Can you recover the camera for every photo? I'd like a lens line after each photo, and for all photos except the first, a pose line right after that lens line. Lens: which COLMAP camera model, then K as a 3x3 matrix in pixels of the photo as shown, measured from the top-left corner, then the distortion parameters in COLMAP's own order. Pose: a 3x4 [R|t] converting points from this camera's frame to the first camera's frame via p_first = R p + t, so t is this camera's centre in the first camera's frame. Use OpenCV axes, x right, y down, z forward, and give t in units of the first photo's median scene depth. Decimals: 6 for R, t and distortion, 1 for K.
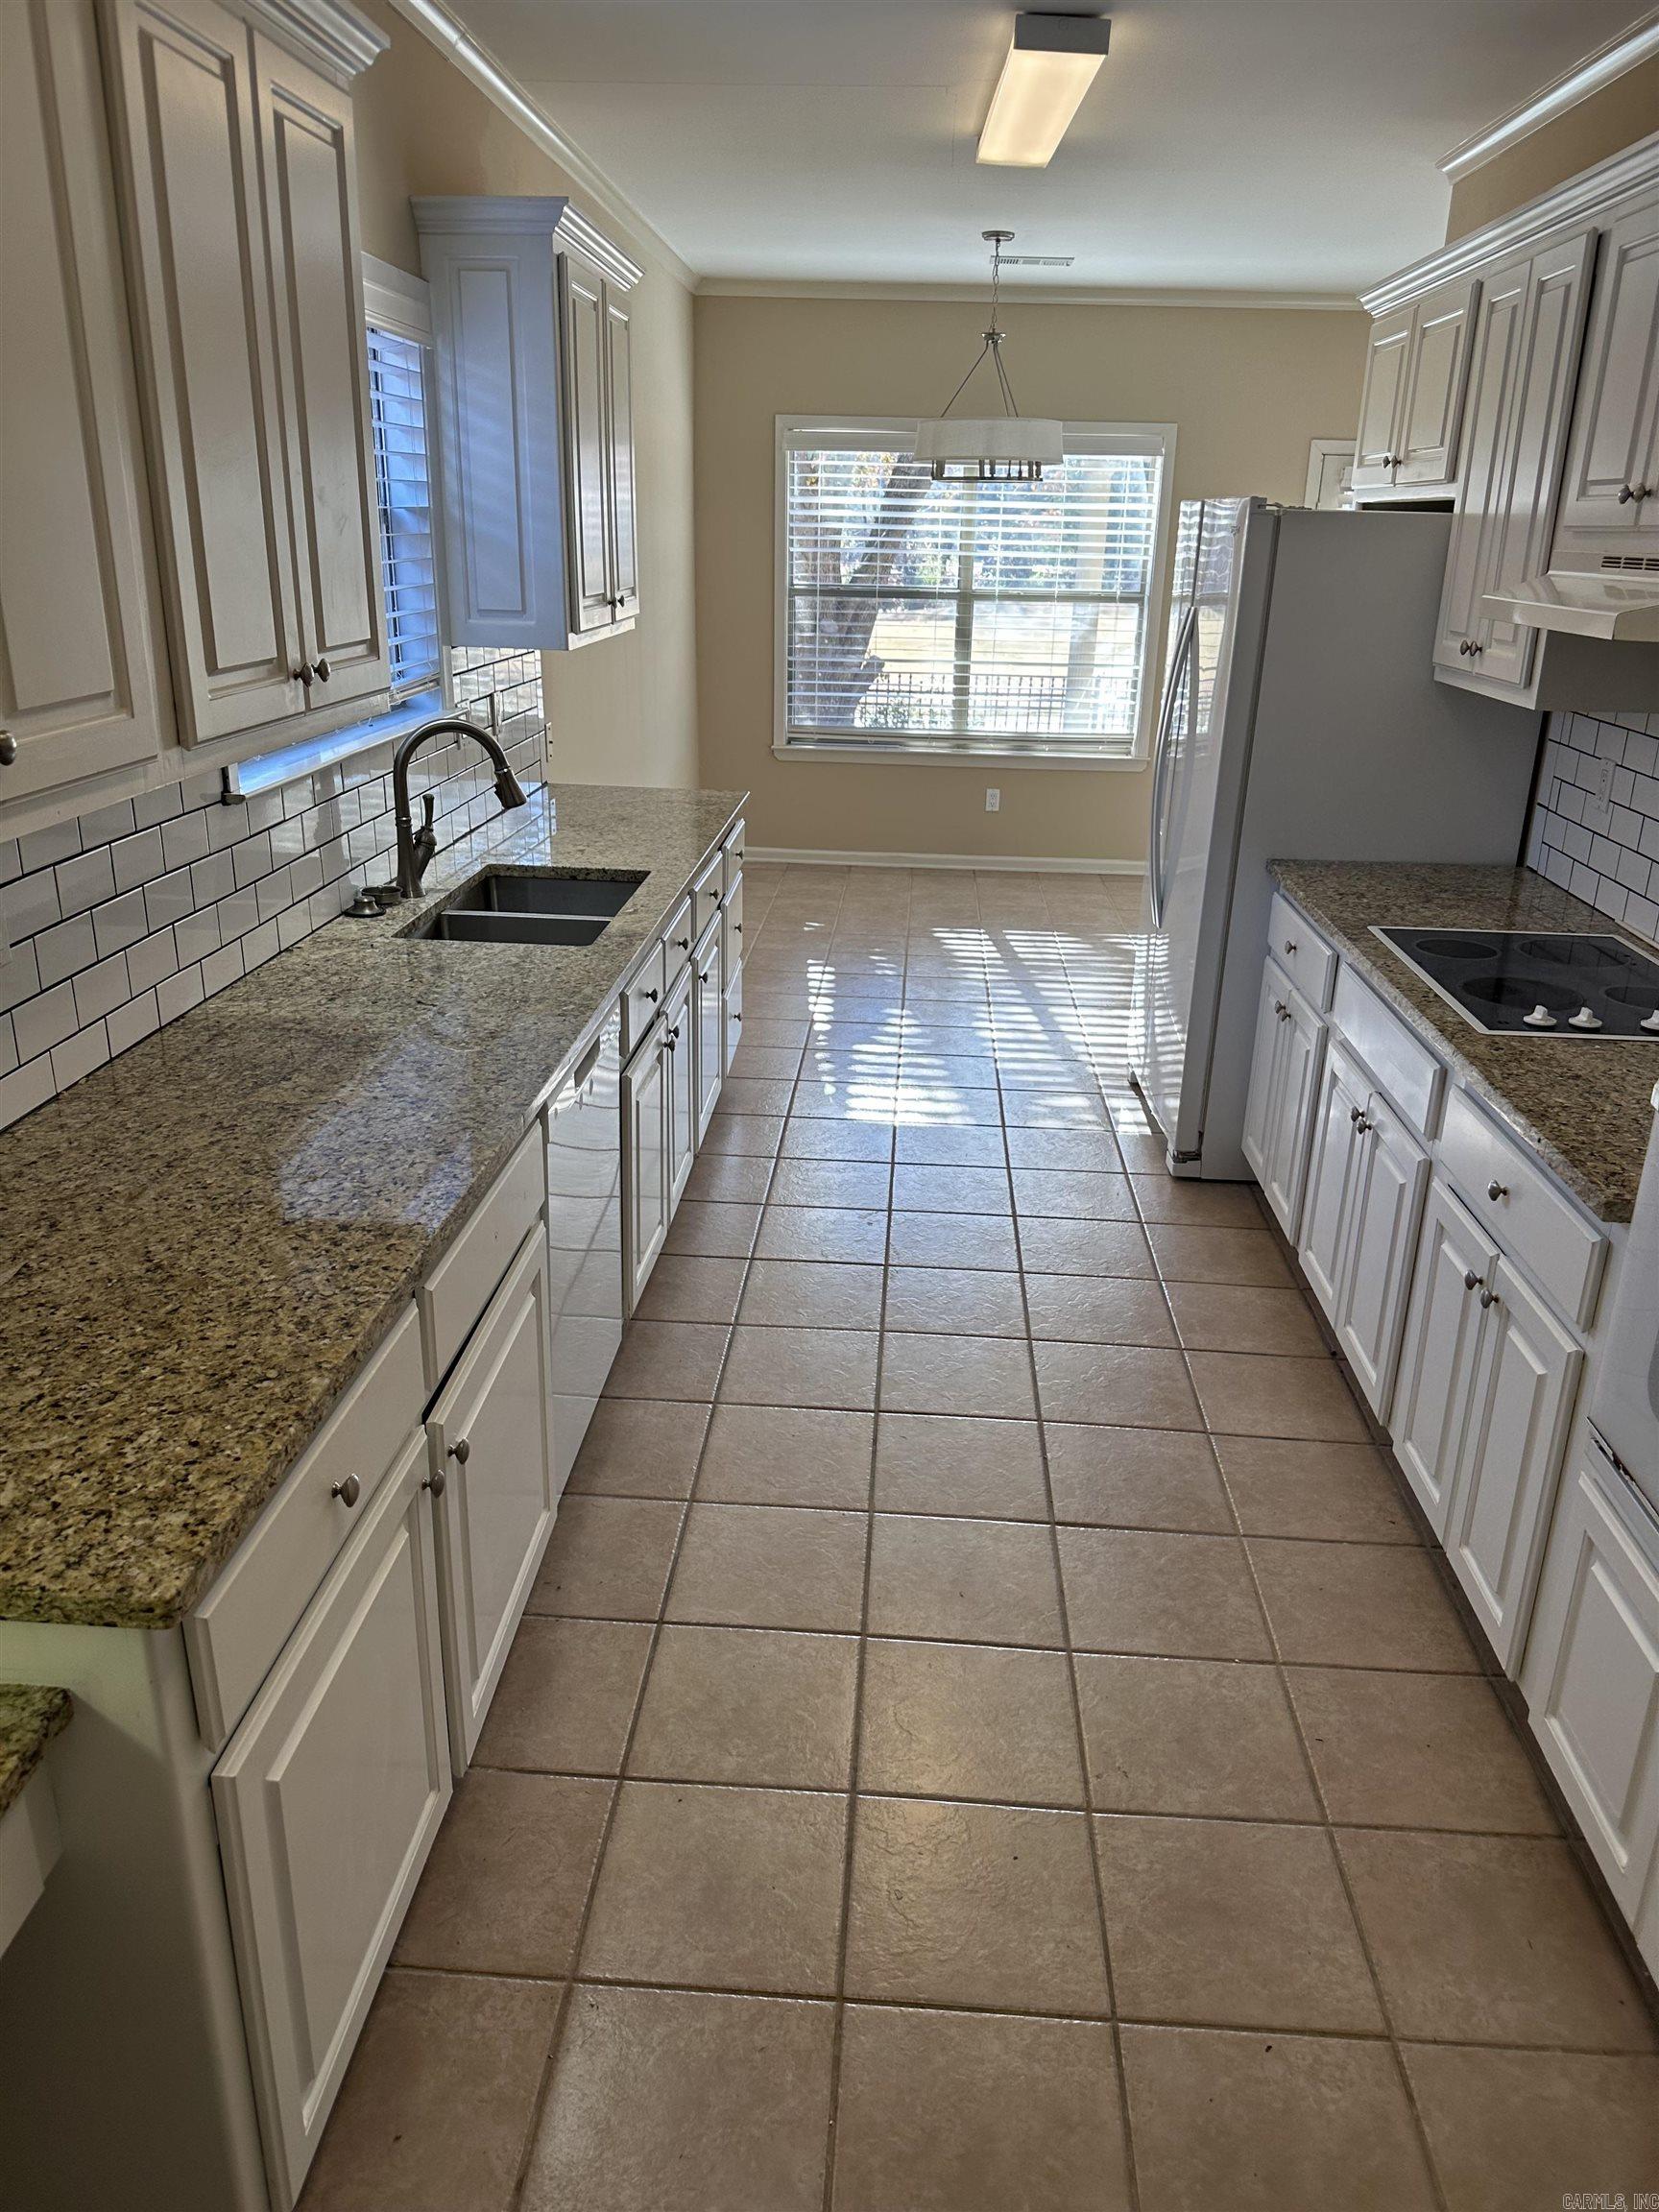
lens RADIAL K [[1582.4, 0, 840.1], [0, 1582.4, 1092.2], [0, 0, 1]] dist [0.124331, -0.235580]
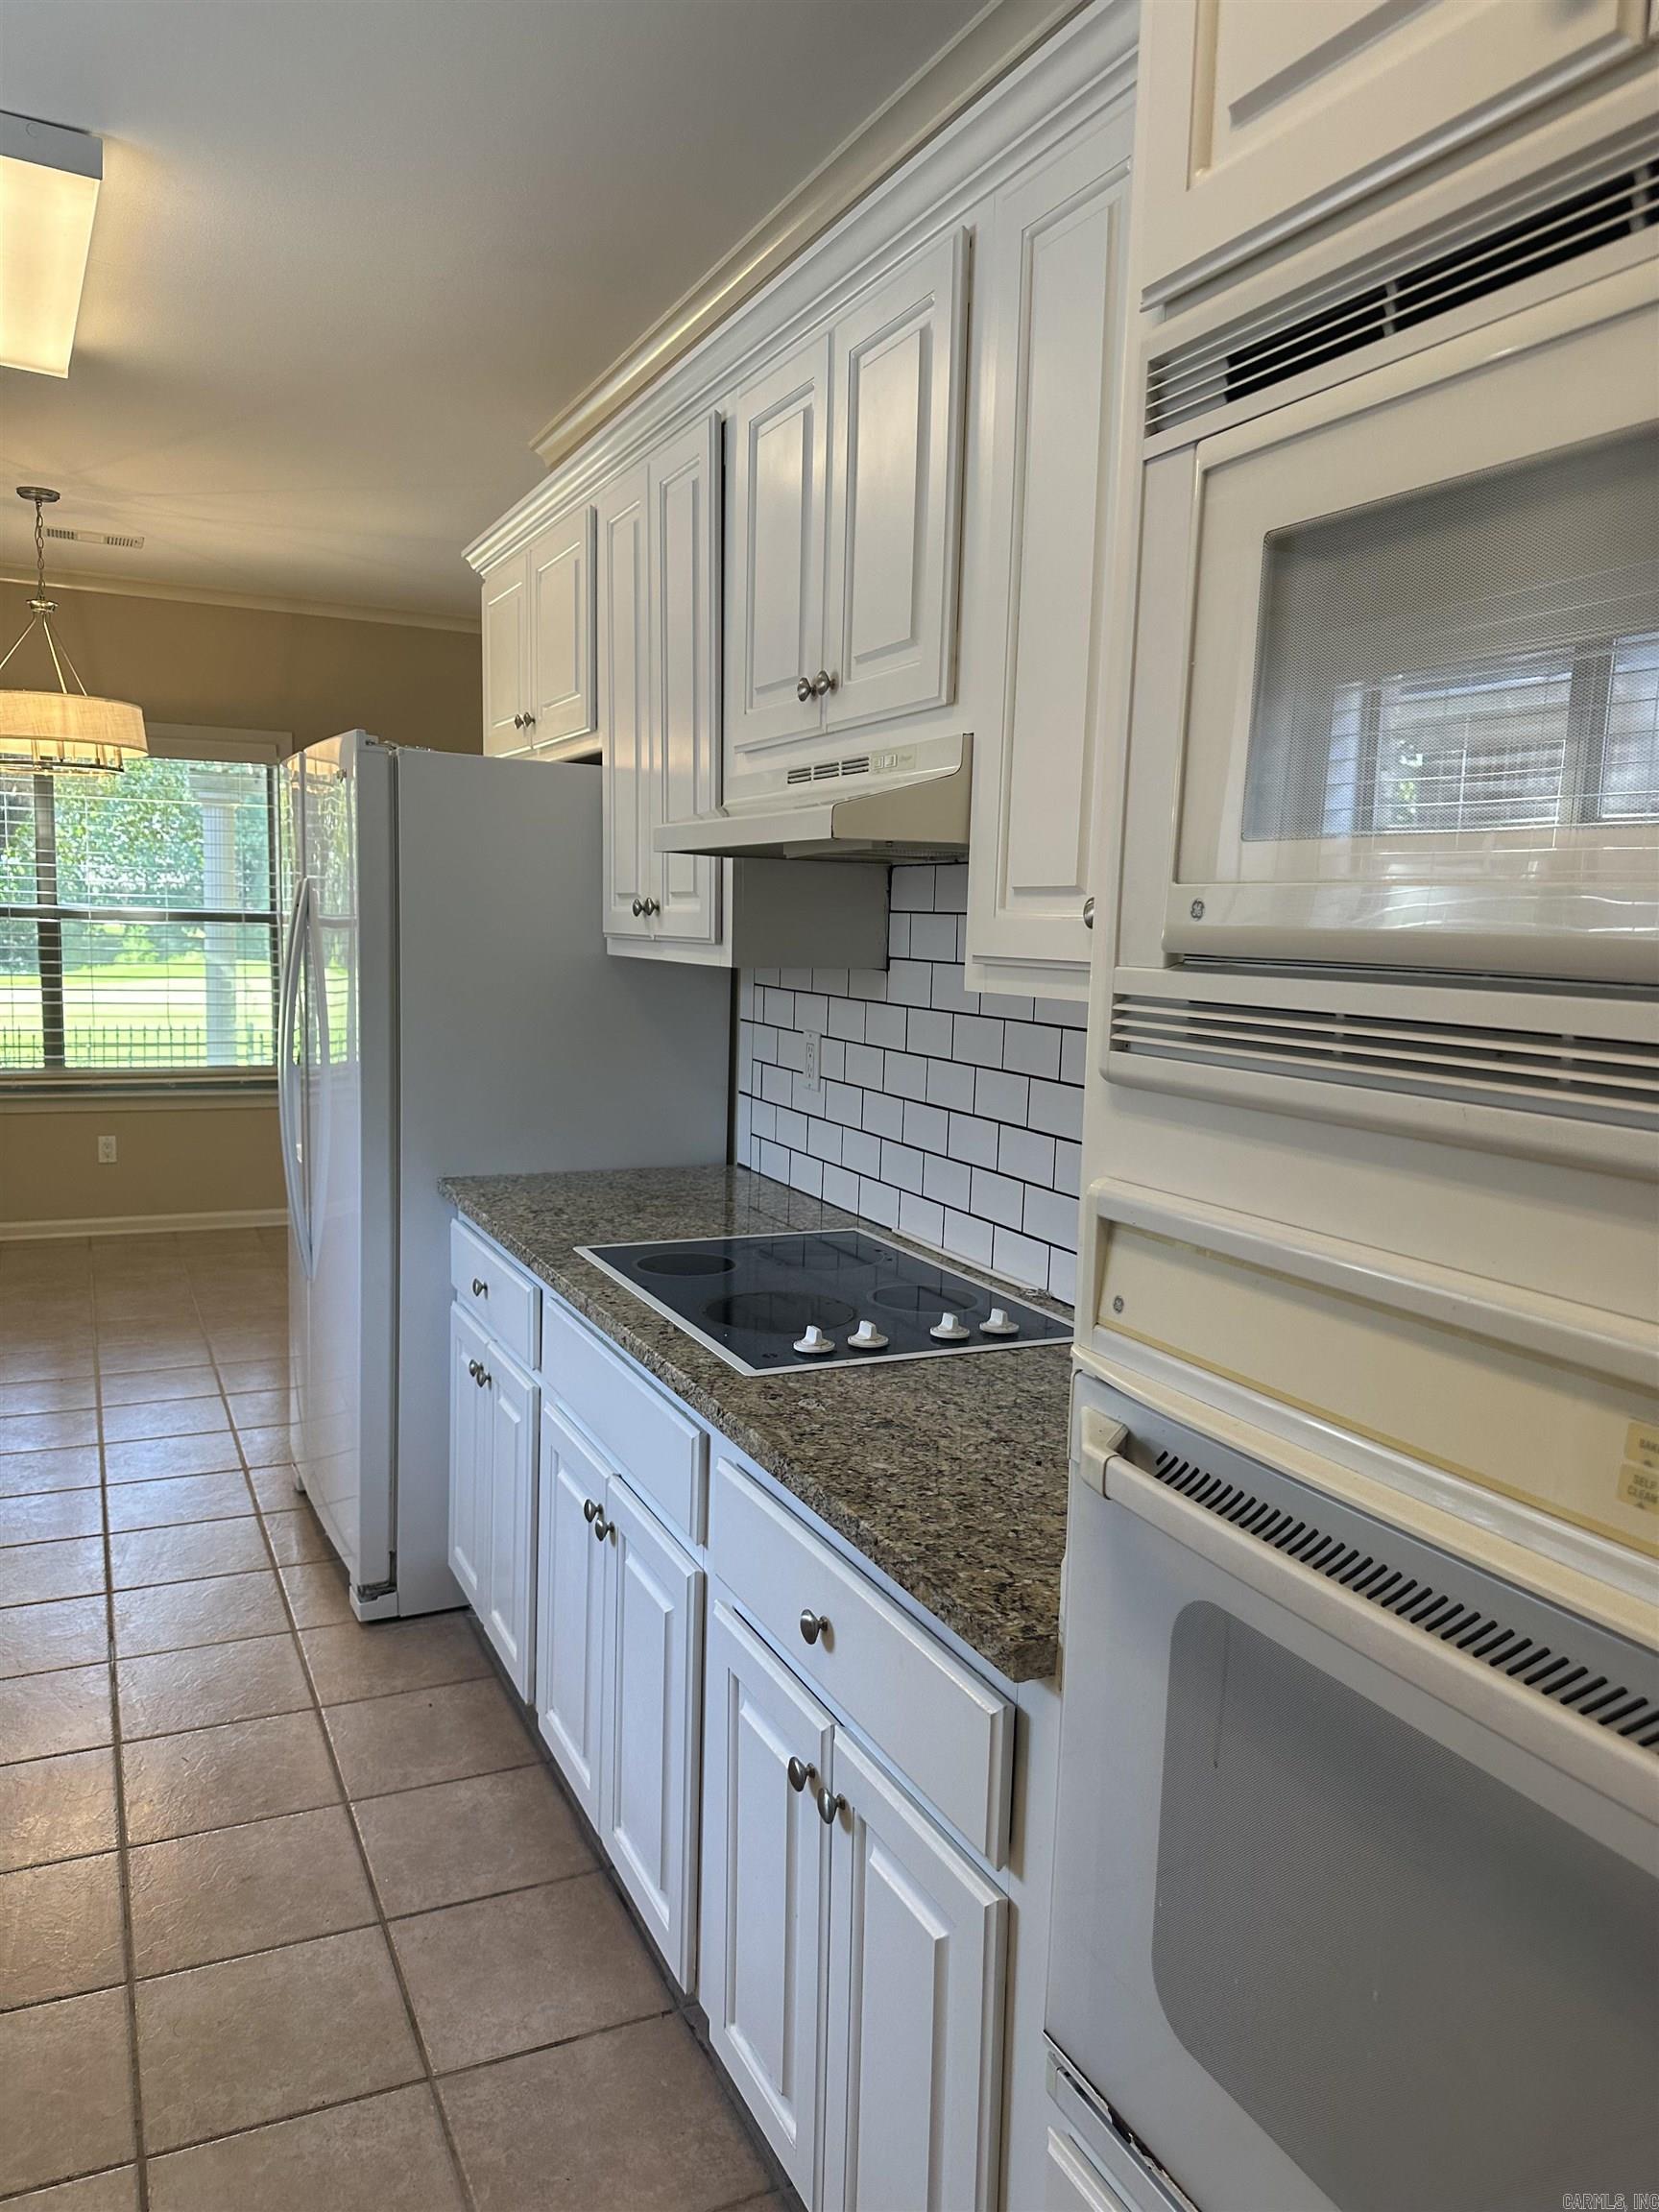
lens RADIAL K [[1582.4, 0, 840.1], [0, 1582.4, 1092.2], [0, 0, 1]] dist [0.124331, -0.235580]
pose [[0.878752, -0.057609, 0.473789, 0.155975], [0.158918, 0.971362, -0.176640, -0.038858], [-0.450044, 0.230516, 0.862741, 0.487731]]
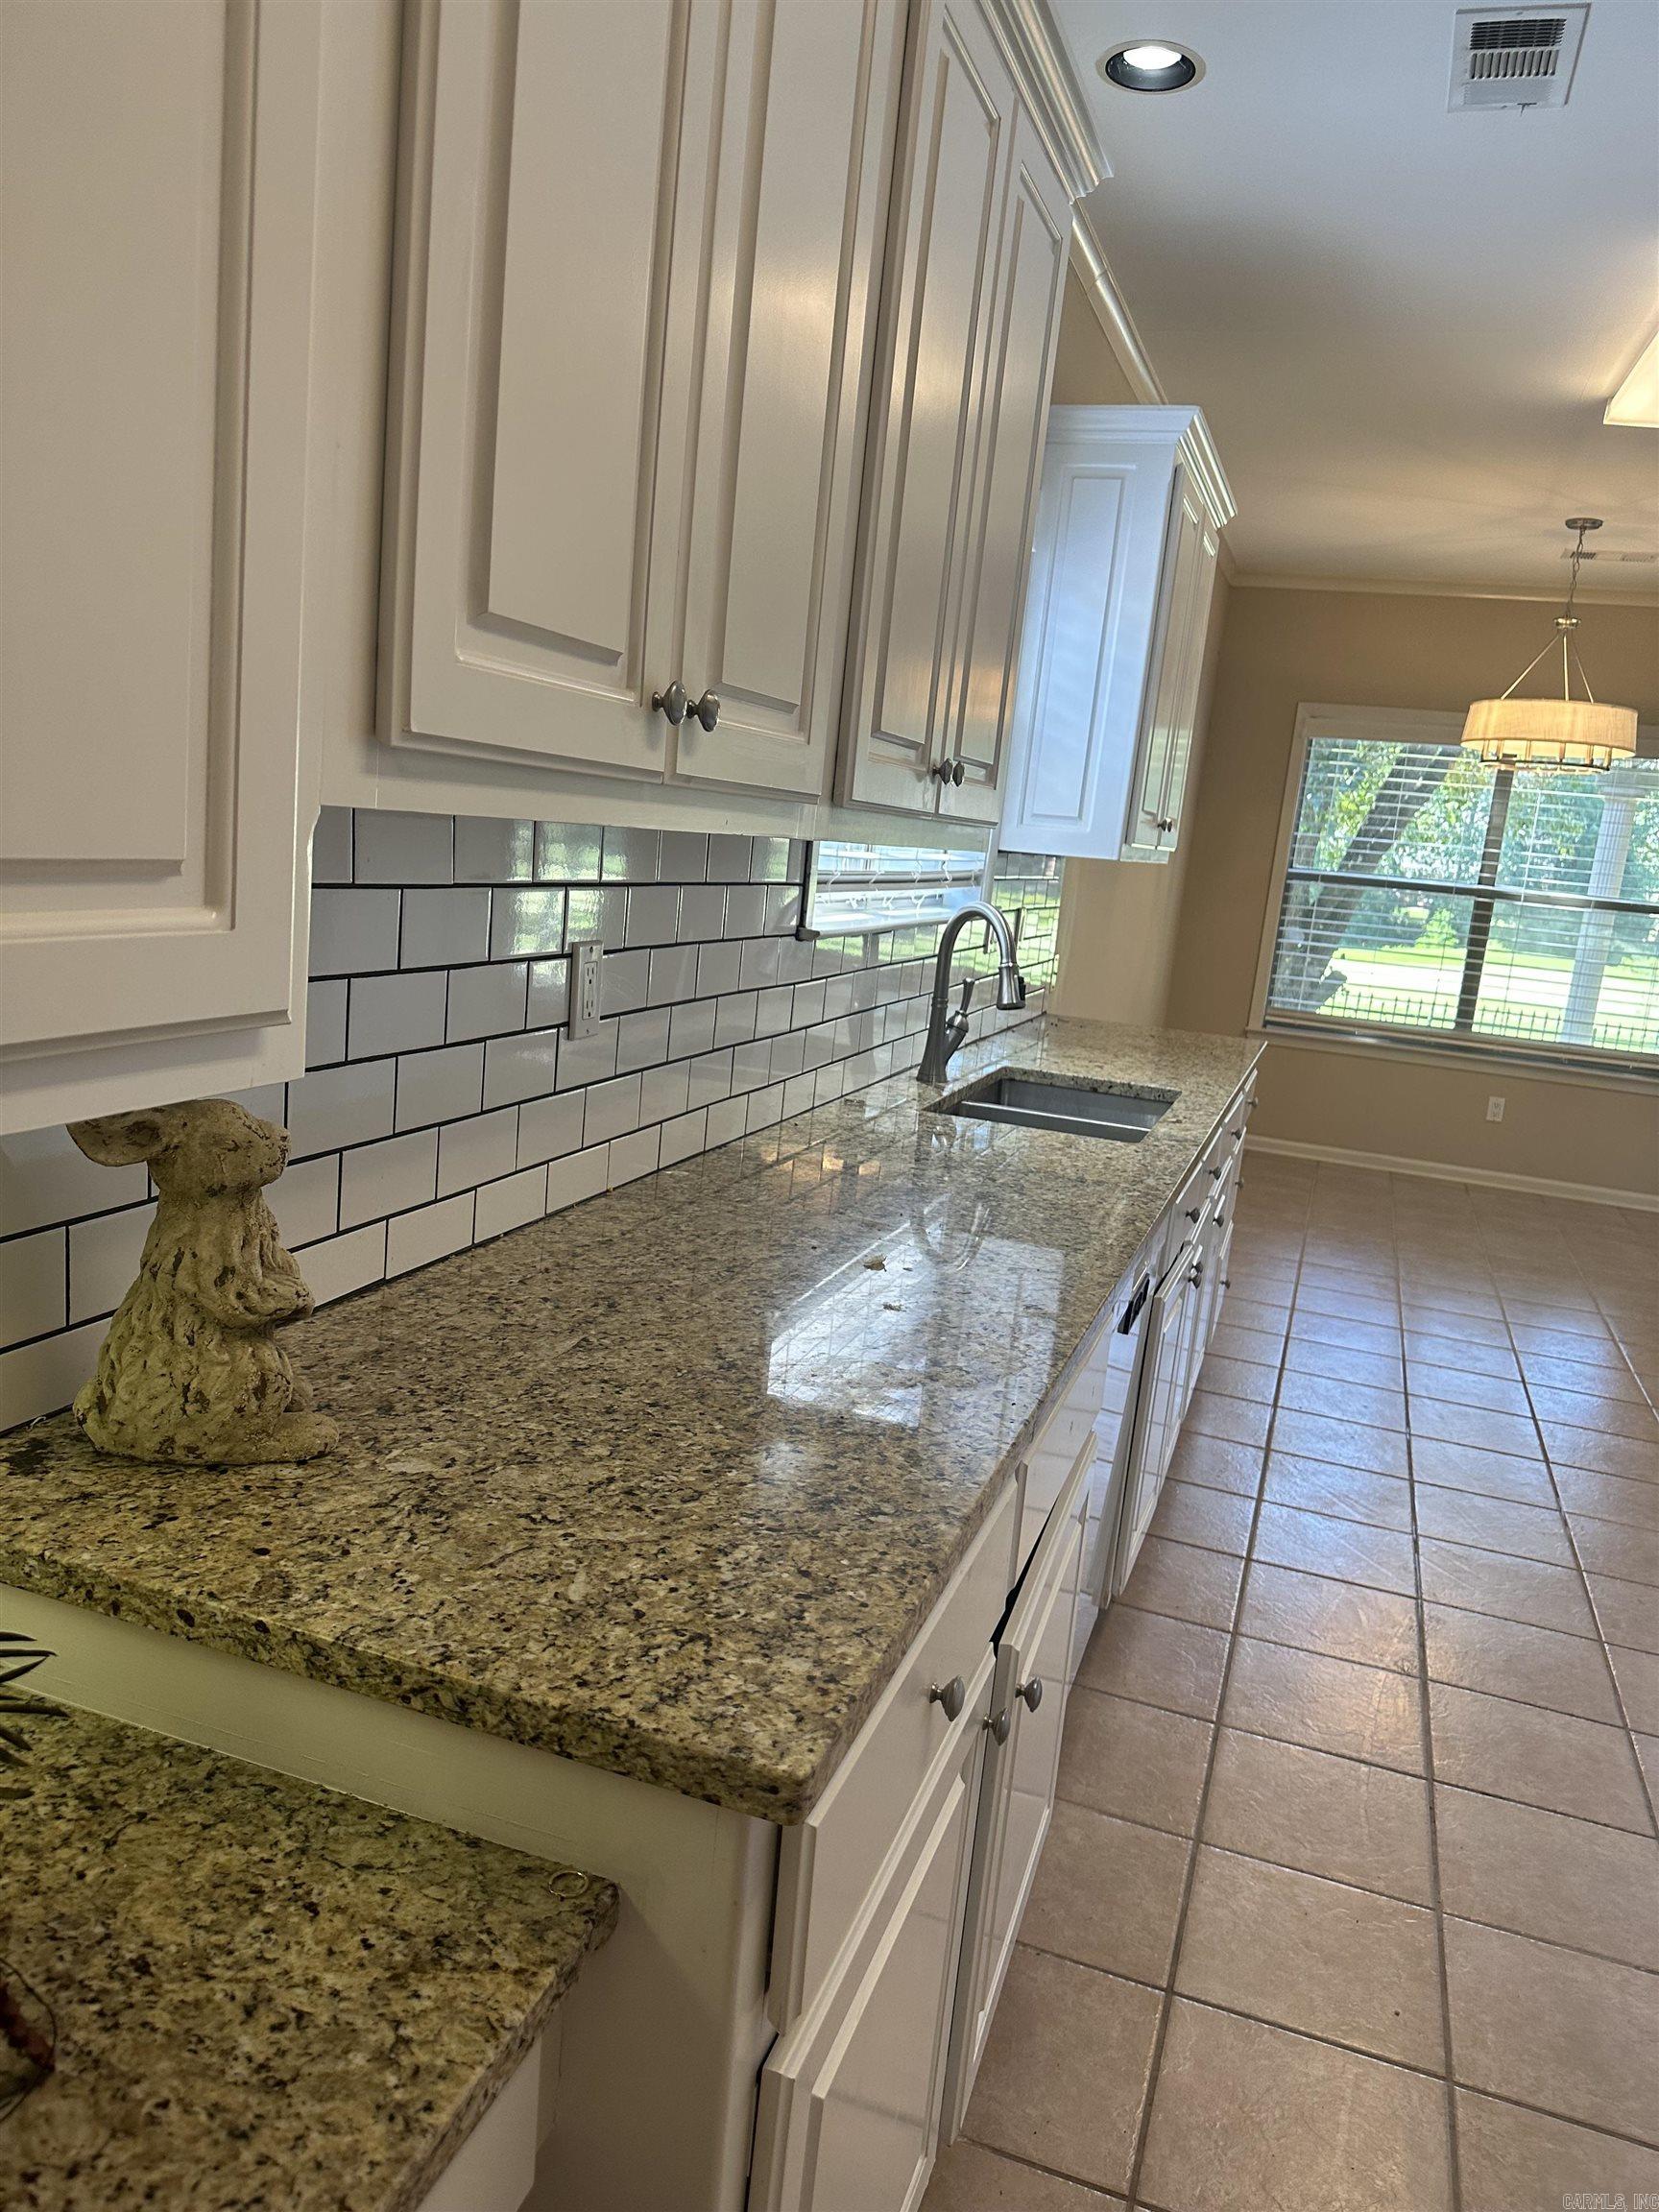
lens RADIAL K [[1573.3, 0, 795.7], [0, 1573.3, 1104.1], [0, 0, 1]] dist [0.130709, -0.227768]
pose [[0.956790, 0.109815, -0.269246, -0.159334], [-0.157463, 0.974103, -0.162260, 0.087376], [0.244455, 0.197645, 0.949304, 0.179684]]
